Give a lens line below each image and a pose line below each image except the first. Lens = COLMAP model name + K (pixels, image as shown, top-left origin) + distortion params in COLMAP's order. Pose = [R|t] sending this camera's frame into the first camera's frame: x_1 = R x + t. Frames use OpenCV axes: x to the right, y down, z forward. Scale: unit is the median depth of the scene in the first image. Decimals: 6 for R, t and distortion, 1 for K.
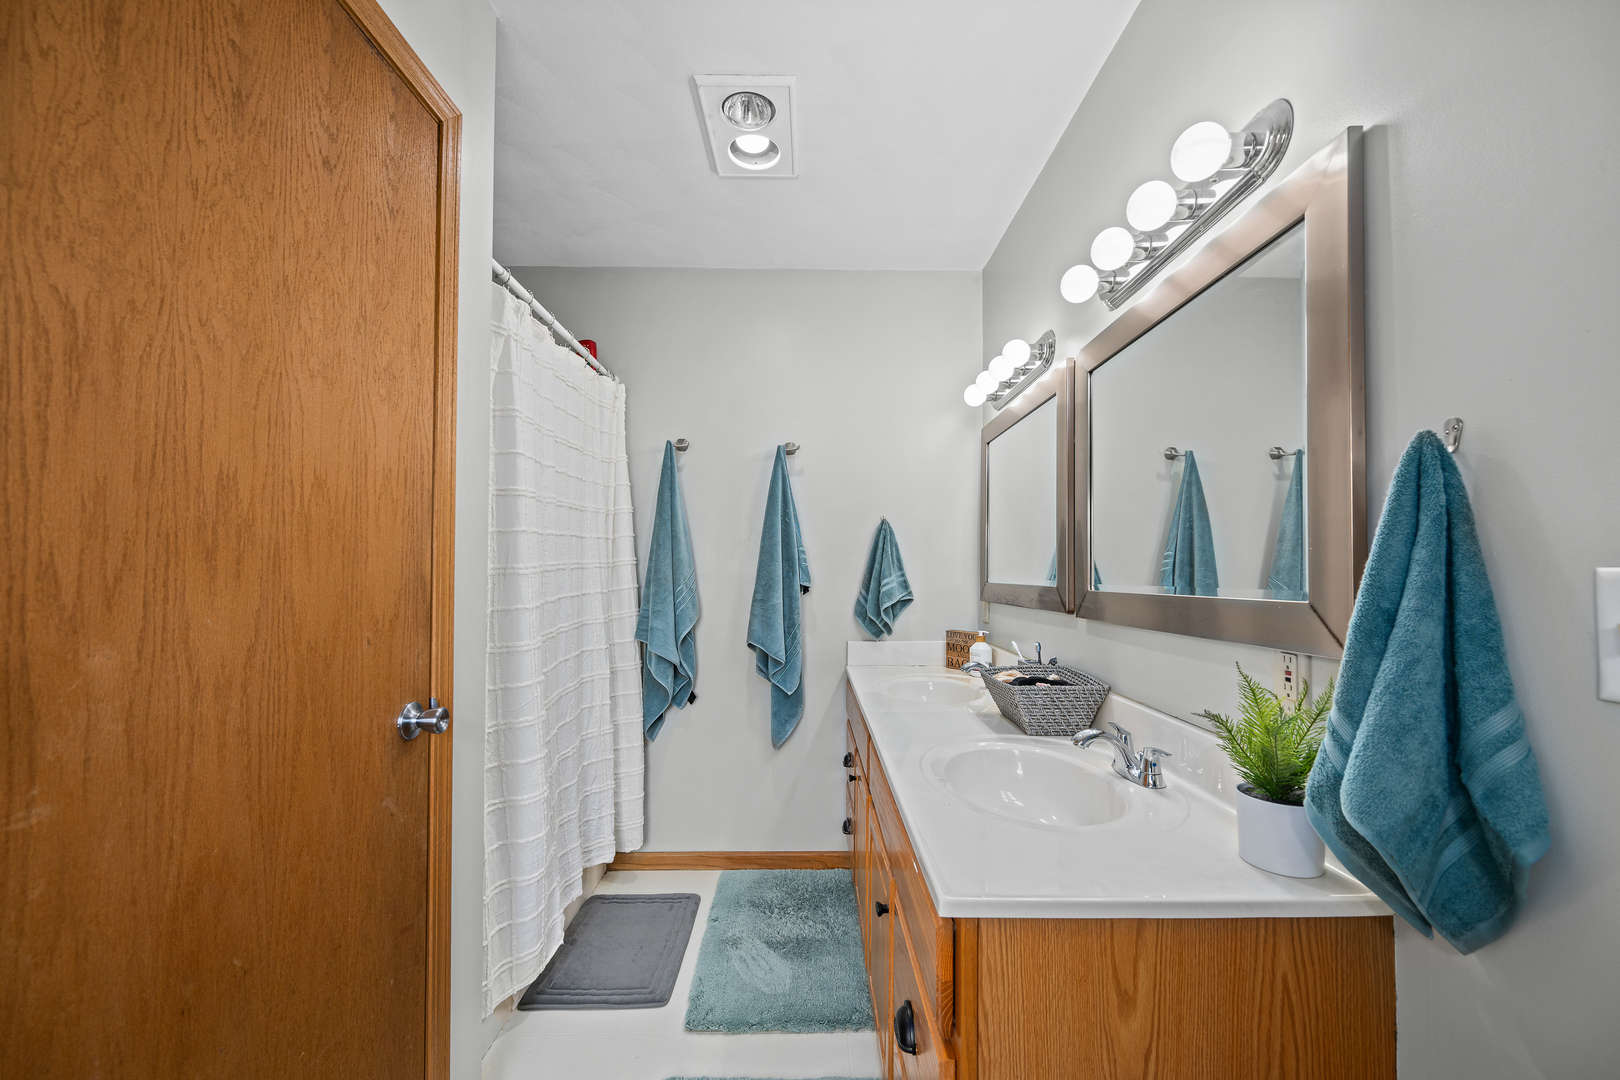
lens RADIAL K [[630.5, 0, 811.6], [0, 630.5, 567.7], [0, 0, 1]] dist [-0.000274, -0.000116]
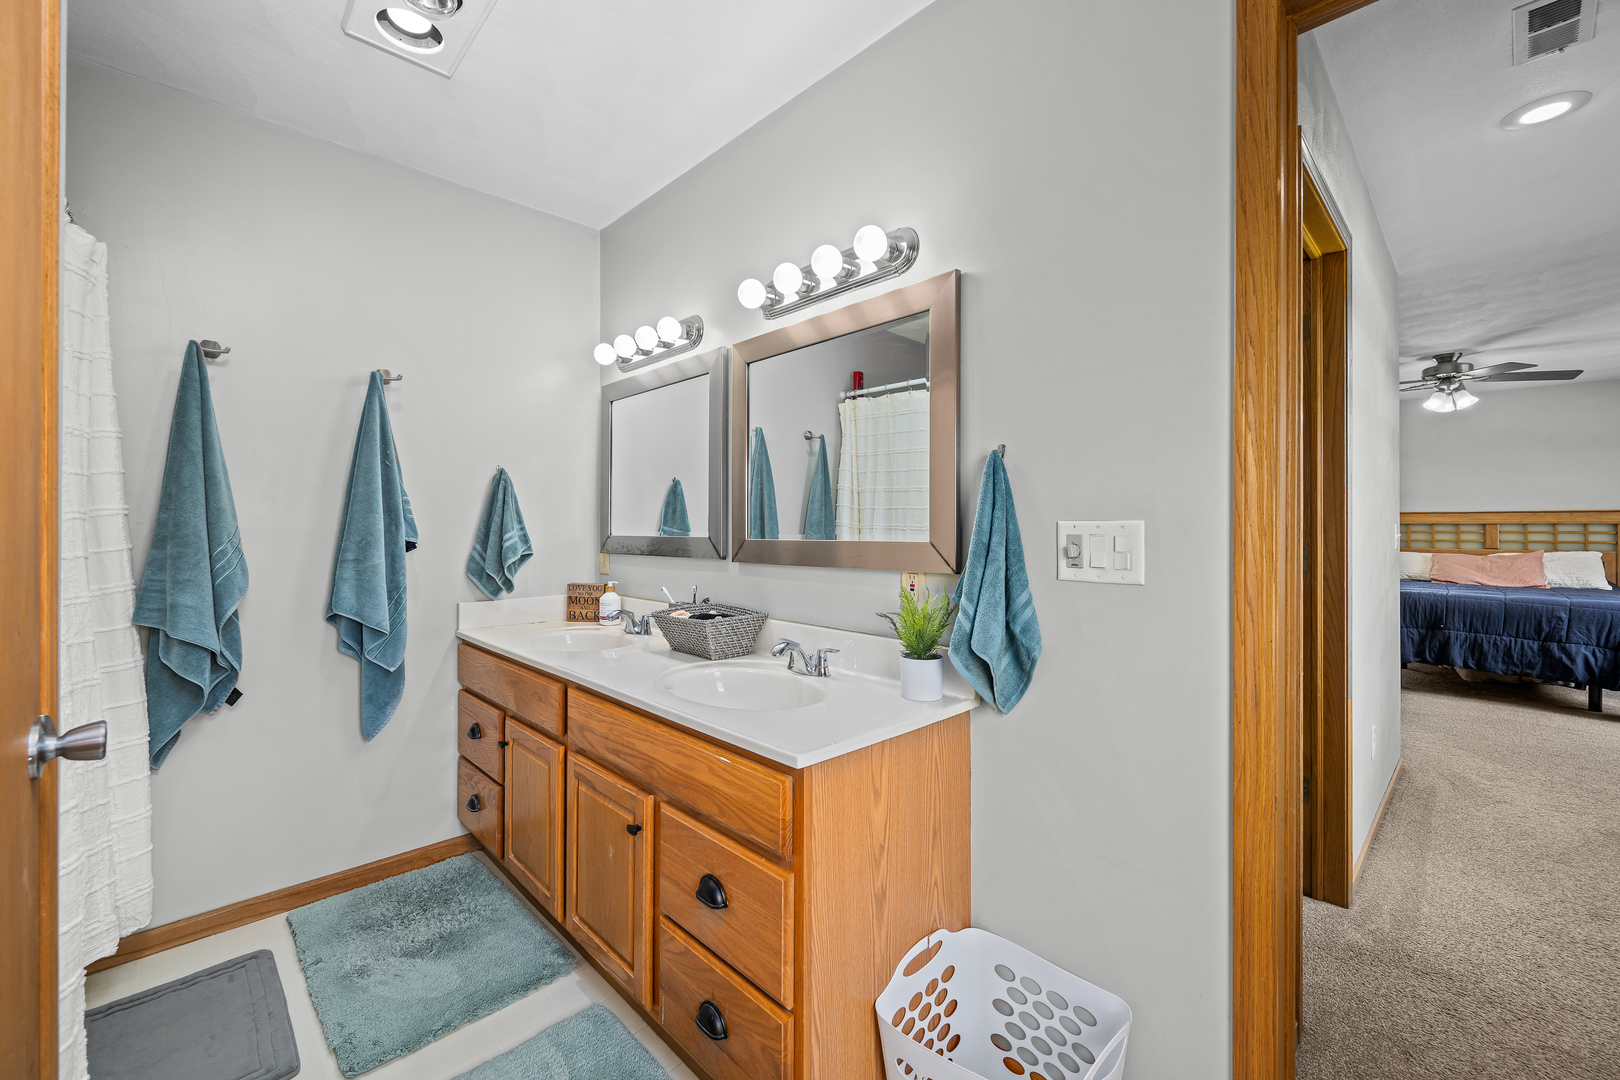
lens RADIAL K [[662.4, 0, 810.0], [0, 662.4, 540.0], [0, 0, 1]] dist [0.000430, 0.000122]
pose [[0.724677, -0.017336, 0.688871, -0.240686], [-0.001536, 0.999640, 0.026773, 0.001584], [-0.689087, -0.020460, 0.724390, -0.022759]]
